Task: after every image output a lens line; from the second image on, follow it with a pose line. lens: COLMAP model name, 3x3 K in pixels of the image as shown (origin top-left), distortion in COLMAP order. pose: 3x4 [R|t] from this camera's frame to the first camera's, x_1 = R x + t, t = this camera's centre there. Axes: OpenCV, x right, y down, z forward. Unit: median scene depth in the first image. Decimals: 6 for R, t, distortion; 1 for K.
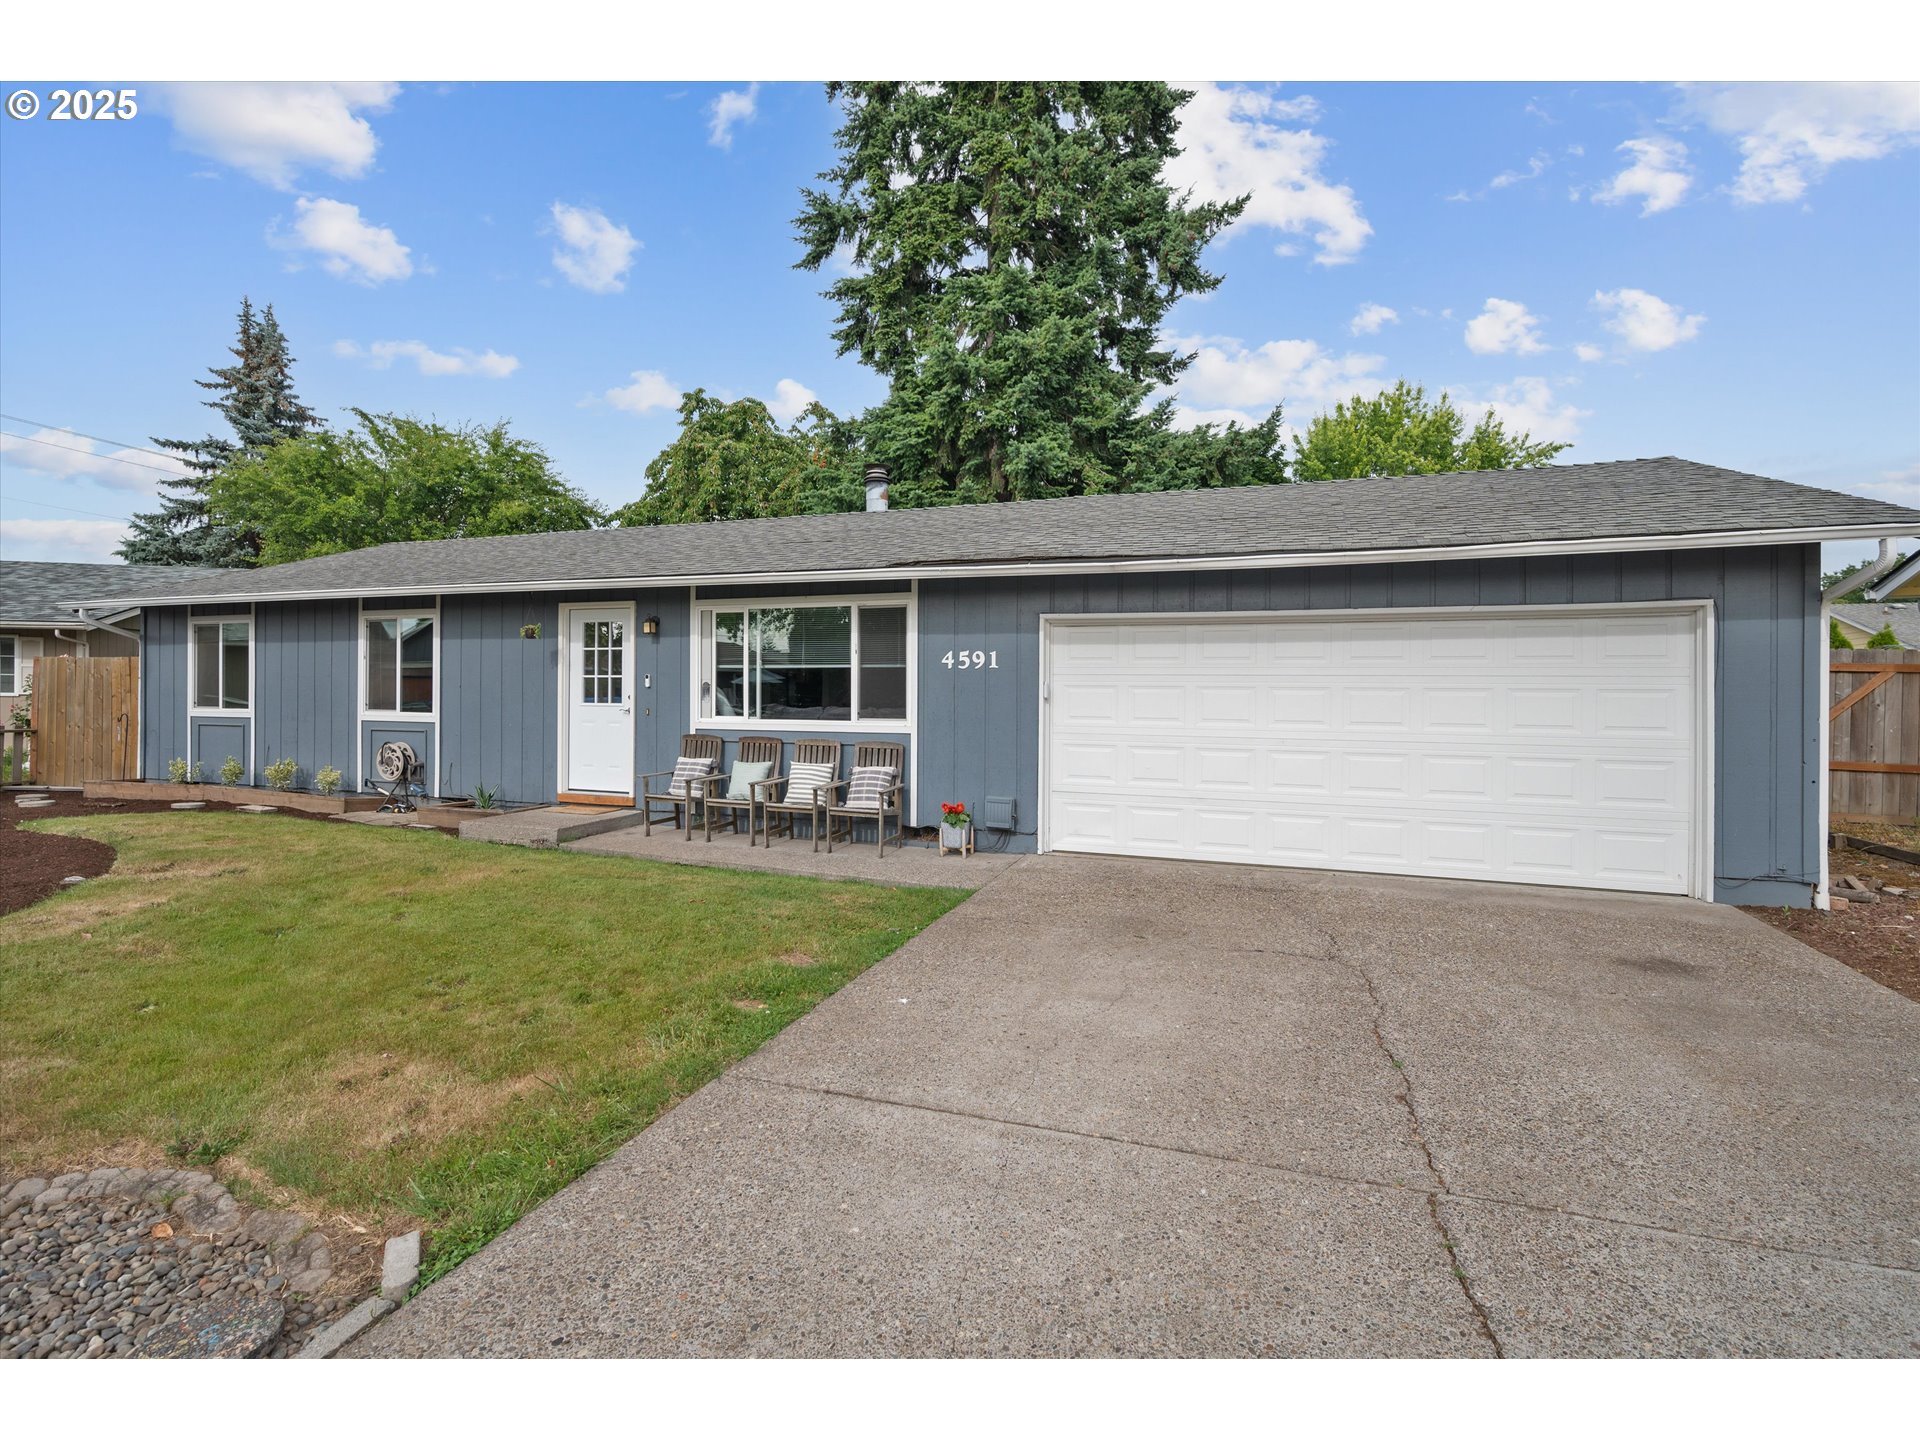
lens RADIAL K [[761.9, 0, 956.5], [0, 761.9, 712.1], [0, 0, 1]] dist [-0.000542, -0.000191]
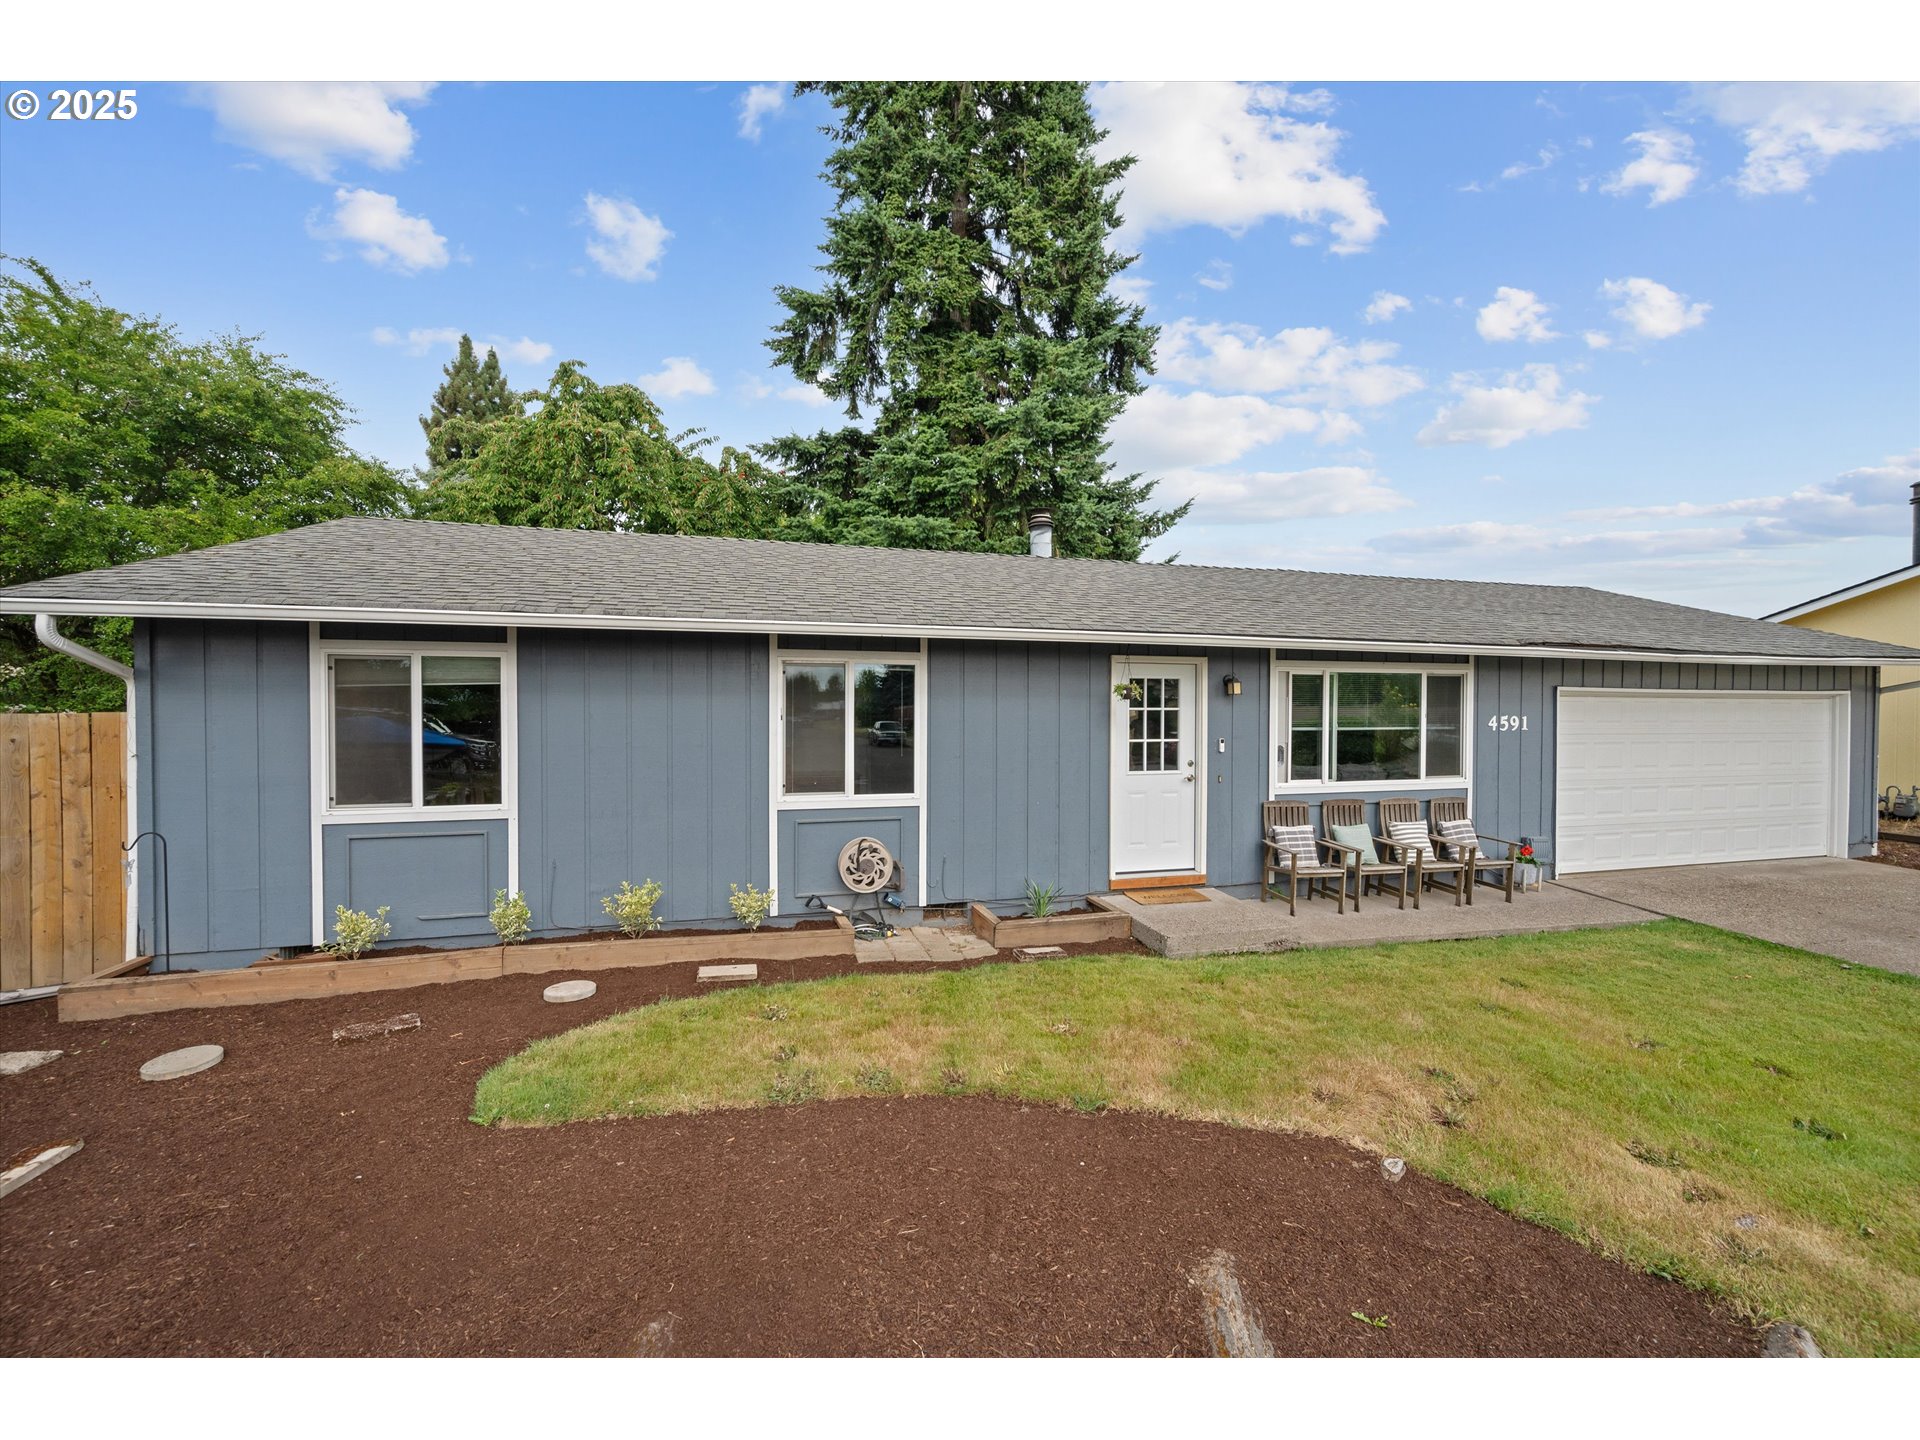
lens RADIAL K [[761.9, 0, 956.5], [0, 761.9, 712.1], [0, 0, 1]] dist [-0.000542, -0.000191]
pose [[0.851041, 0.000997, 0.525098, -1.165394], [0.025276, 0.998761, -0.042862, -0.049974], [-0.524490, 0.049750, 0.849962, 0.393484]]
